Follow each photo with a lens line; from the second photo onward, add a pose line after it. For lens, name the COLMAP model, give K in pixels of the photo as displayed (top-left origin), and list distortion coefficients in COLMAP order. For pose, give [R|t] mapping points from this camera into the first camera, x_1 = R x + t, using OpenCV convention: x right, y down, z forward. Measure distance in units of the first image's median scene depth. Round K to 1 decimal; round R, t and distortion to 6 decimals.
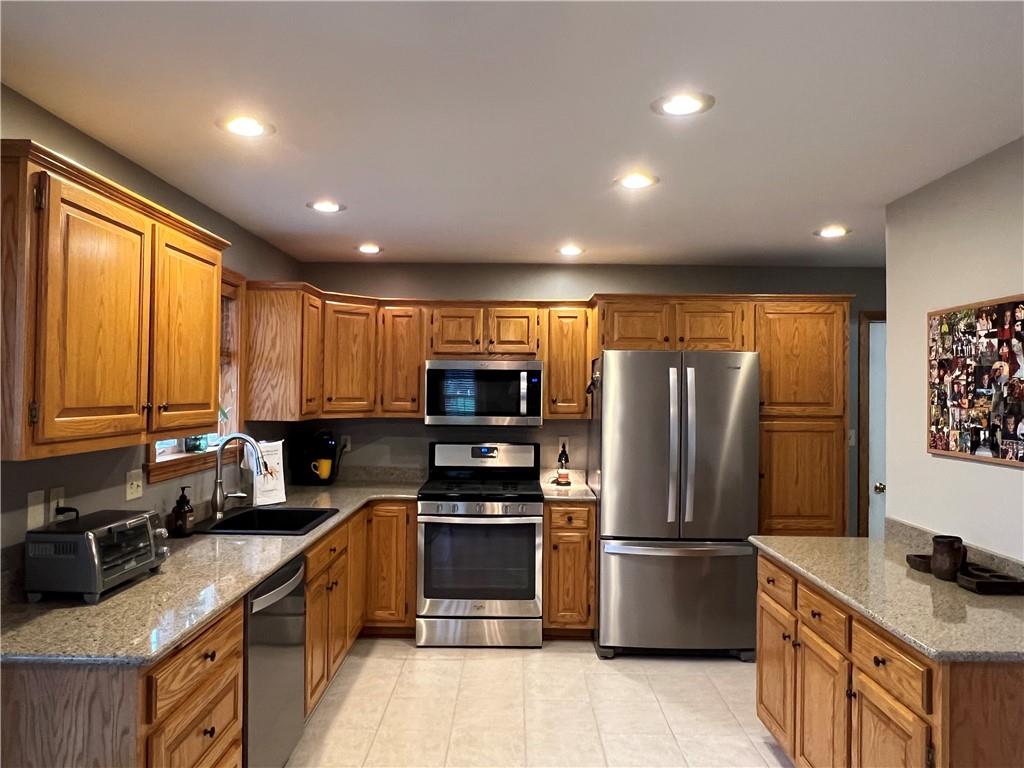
lens RADIAL K [[697.8, 0, 510.3], [0, 697.8, 381.9], [0, 0, 1]] dist [-0.007063, -0.001169]
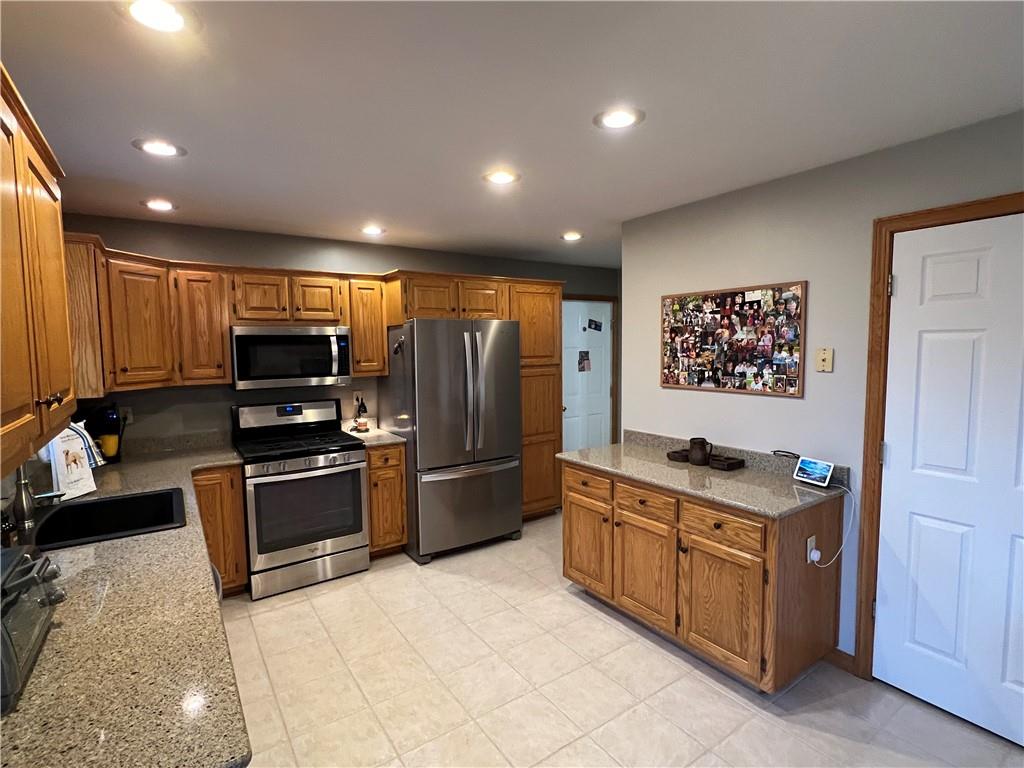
lens RADIAL K [[504.4, 0, 510.7], [0, 504.4, 385.3], [0, 0, 1]] dist [-0.000323, 0.000098]
pose [[0.820974, -0.067241, 0.566992, -0.224621], [0.015180, 0.995261, 0.096052, -0.010858], [-0.570764, -0.070249, 0.818104, 0.179551]]
